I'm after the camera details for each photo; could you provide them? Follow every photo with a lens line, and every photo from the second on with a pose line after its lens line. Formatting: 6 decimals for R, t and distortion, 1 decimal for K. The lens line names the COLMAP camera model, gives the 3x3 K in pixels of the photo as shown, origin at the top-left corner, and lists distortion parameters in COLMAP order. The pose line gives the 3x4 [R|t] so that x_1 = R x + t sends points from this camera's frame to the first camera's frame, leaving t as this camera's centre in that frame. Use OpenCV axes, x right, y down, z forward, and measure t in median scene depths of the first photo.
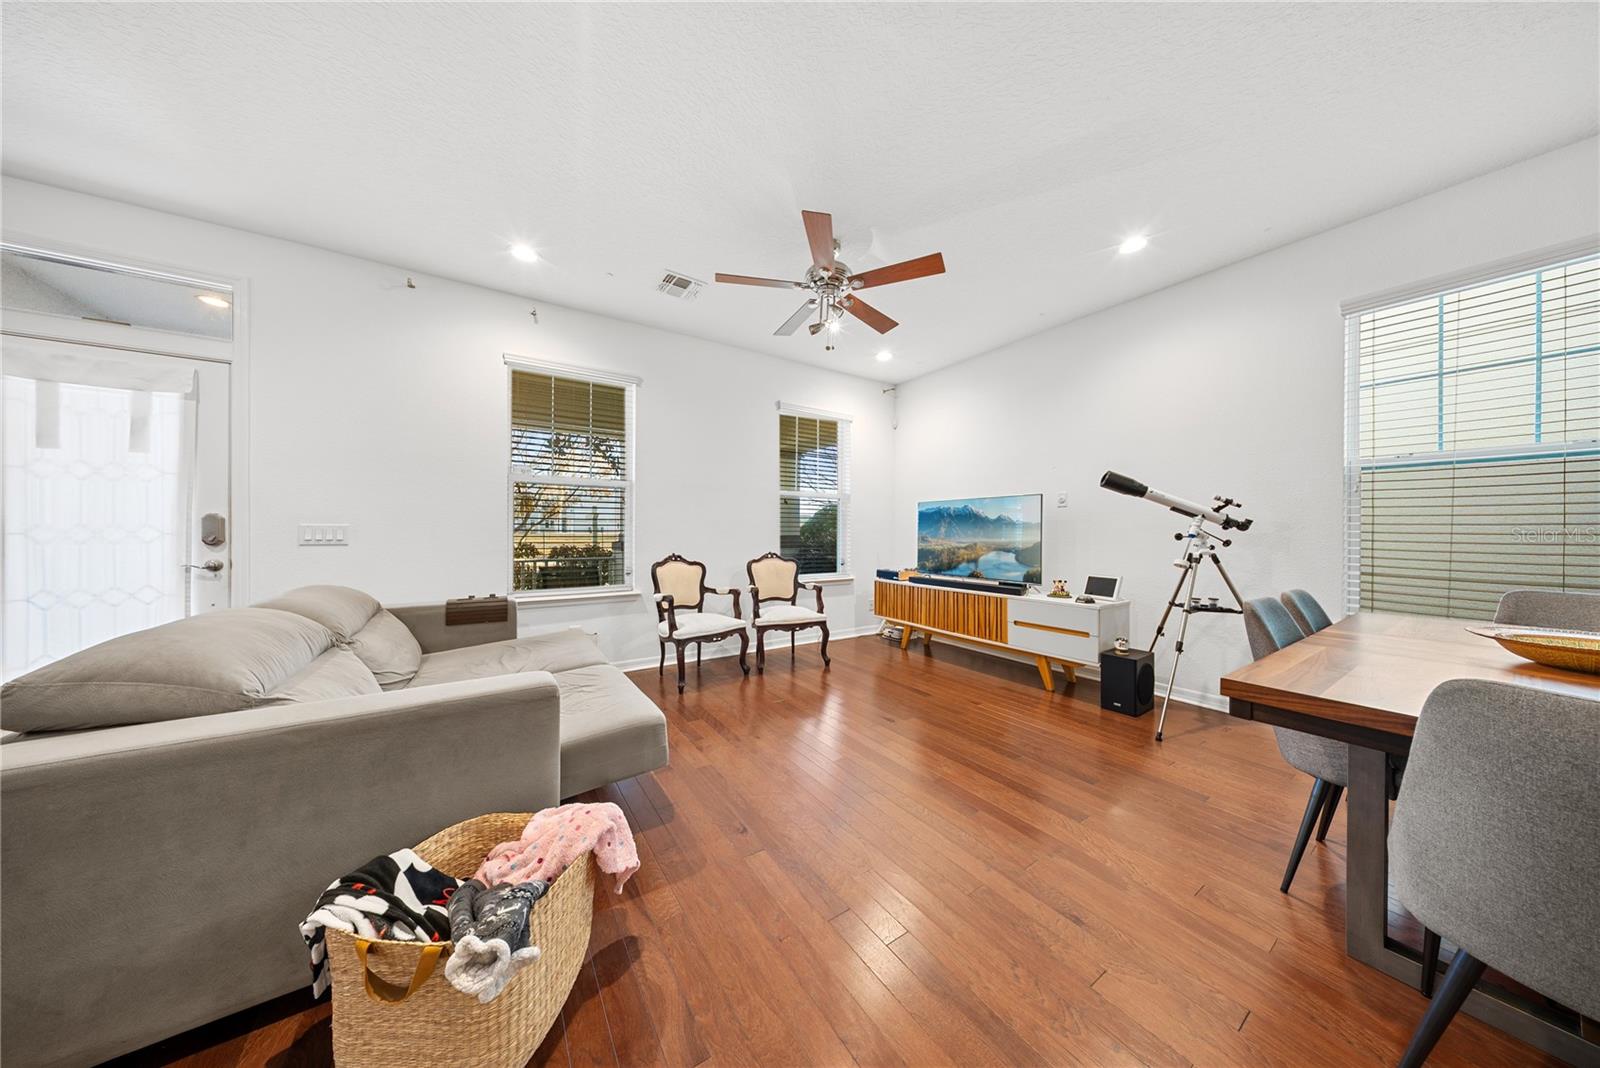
lens RADIAL K [[473.0, 0, 791.2], [0, 473.0, 534.7], [0, 0, 1]] dist [-0.000984, -0.000950]
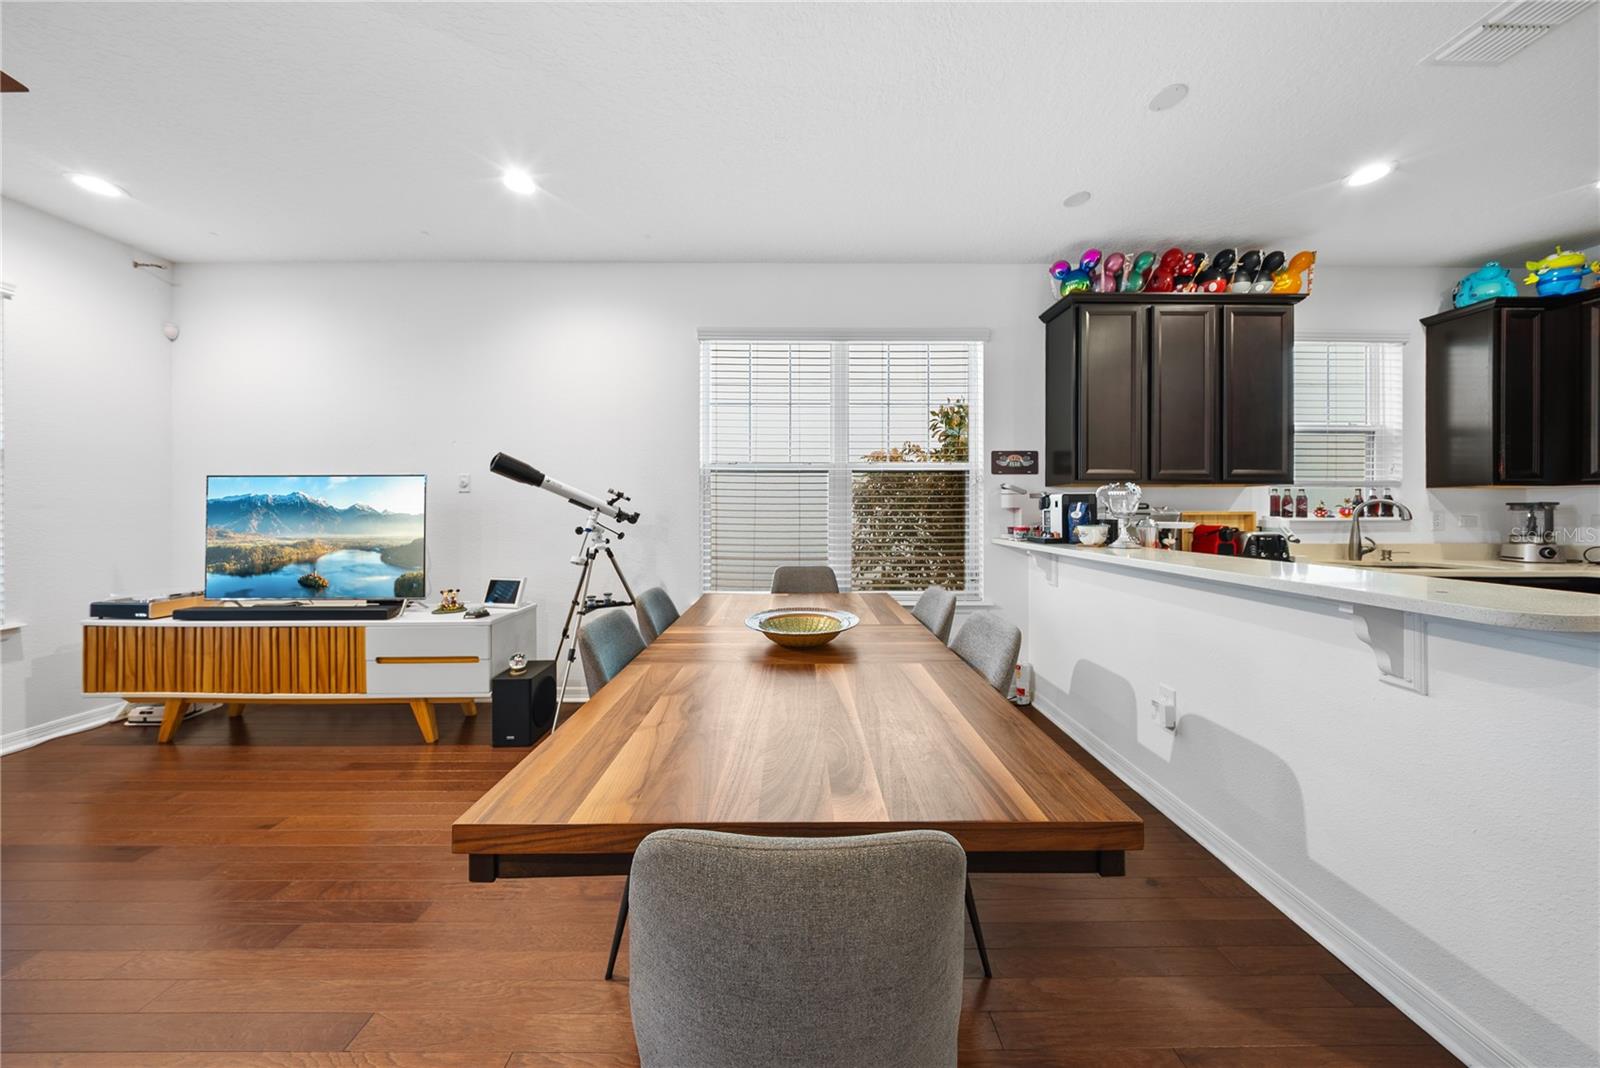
lens RADIAL K [[473.0, 0, 800.9], [0, 473.0, 511.4], [0, 0, 1]] dist [-0.000984, -0.000950]
pose [[0.535195, -0.007403, 0.844696, 0.224793], [0.006927, 0.999966, 0.004375, -0.028789], [-0.844700, 0.003510, 0.535228, 0.112142]]
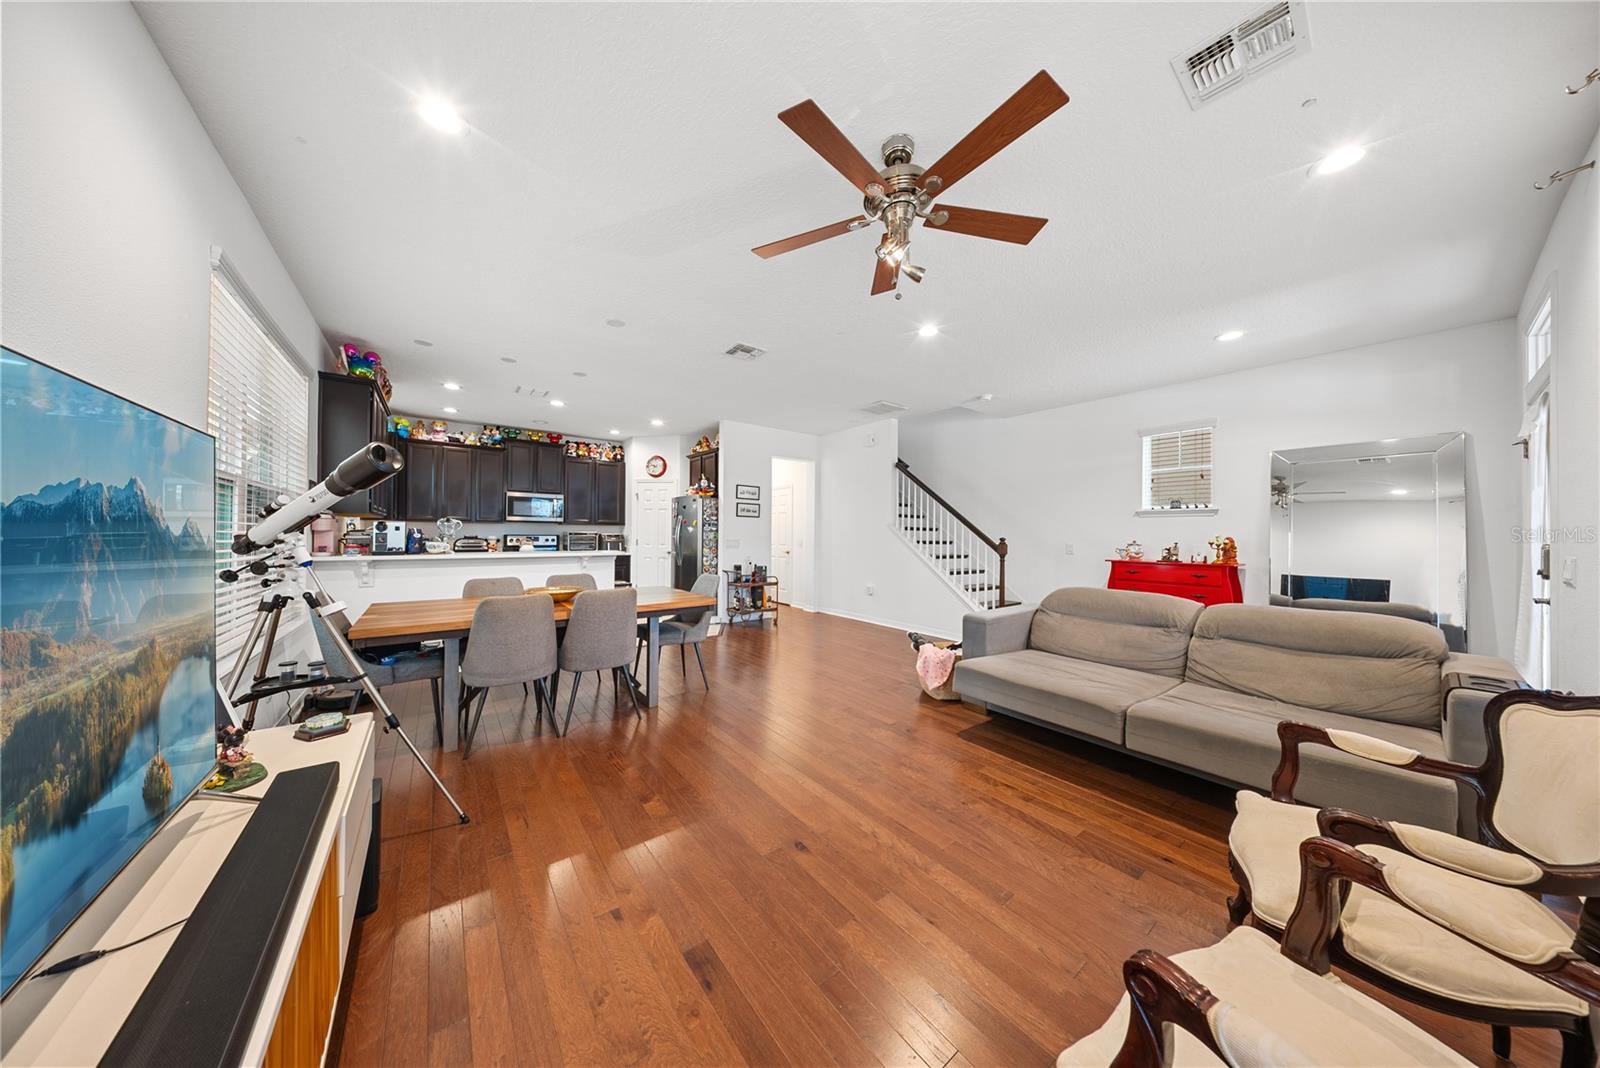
lens RADIAL K [[473.0, 0, 800.4], [0, 473.0, 533.3], [0, 0, 1]] dist [-0.000984, -0.000950]
pose [[-0.996303, -0.011418, -0.085152, 0.216032], [-0.011541, 0.999933, 0.000954, -0.034131], [0.085136, 0.001933, -0.996367, 1.325993]]
